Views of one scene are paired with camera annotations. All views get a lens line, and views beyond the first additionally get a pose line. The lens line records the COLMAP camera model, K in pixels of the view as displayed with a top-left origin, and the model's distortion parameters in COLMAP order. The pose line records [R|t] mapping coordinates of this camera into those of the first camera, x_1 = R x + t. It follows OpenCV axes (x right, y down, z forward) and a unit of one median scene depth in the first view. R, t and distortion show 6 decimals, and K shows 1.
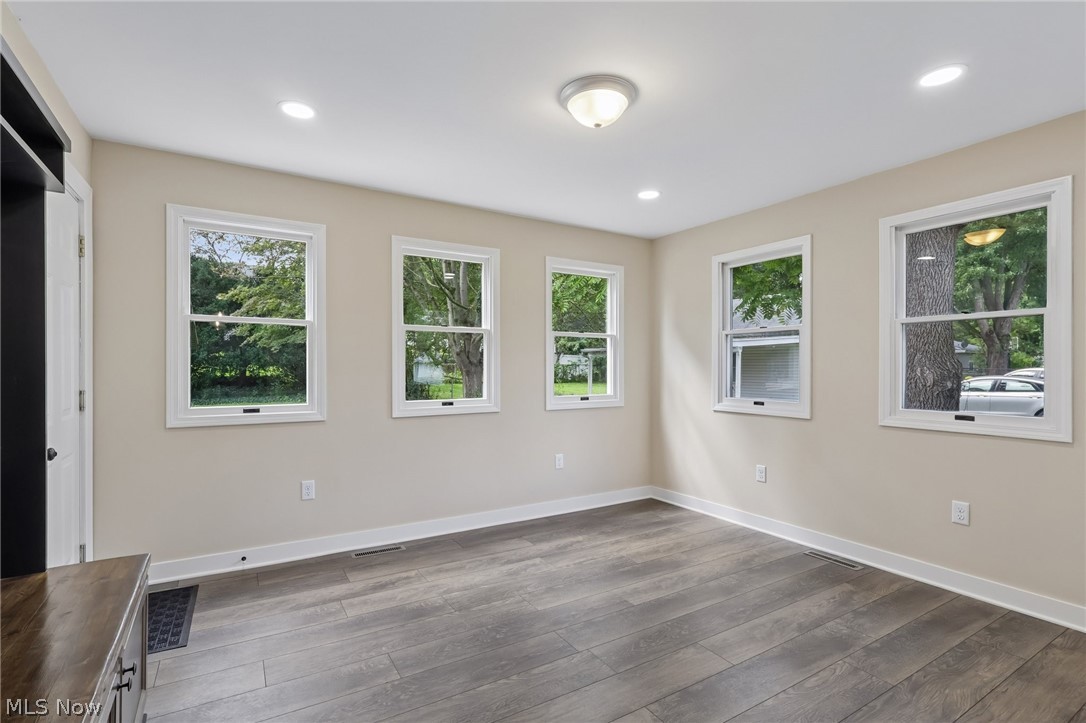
lens RADIAL K [[506.5, 0, 538.4], [0, 506.5, 363.5], [0, 0, 1]] dist [-0.004786, 0.001947]
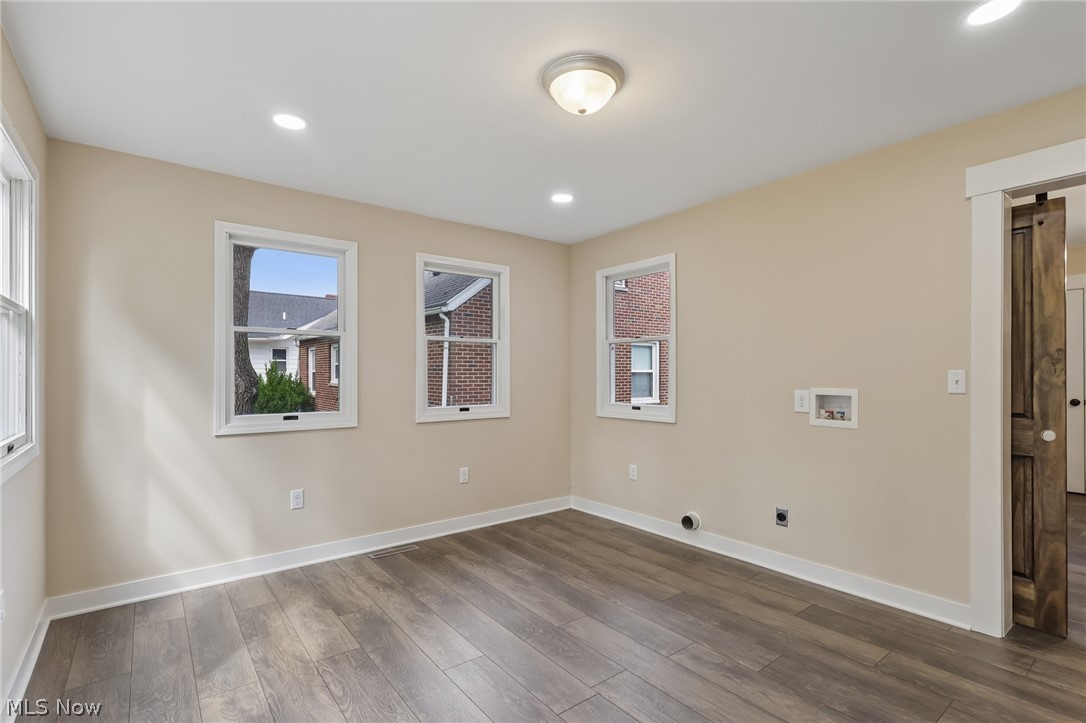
lens RADIAL K [[506.5, 0, 541.1], [0, 506.5, 378.8], [0, 0, 1]] dist [-0.004786, 0.001947]
pose [[-0.115155, -0.010134, 0.993296, -0.535195], [-0.006499, 0.999934, 0.009448, 0.003776], [-0.993326, -0.005368, -0.115213, 0.815806]]
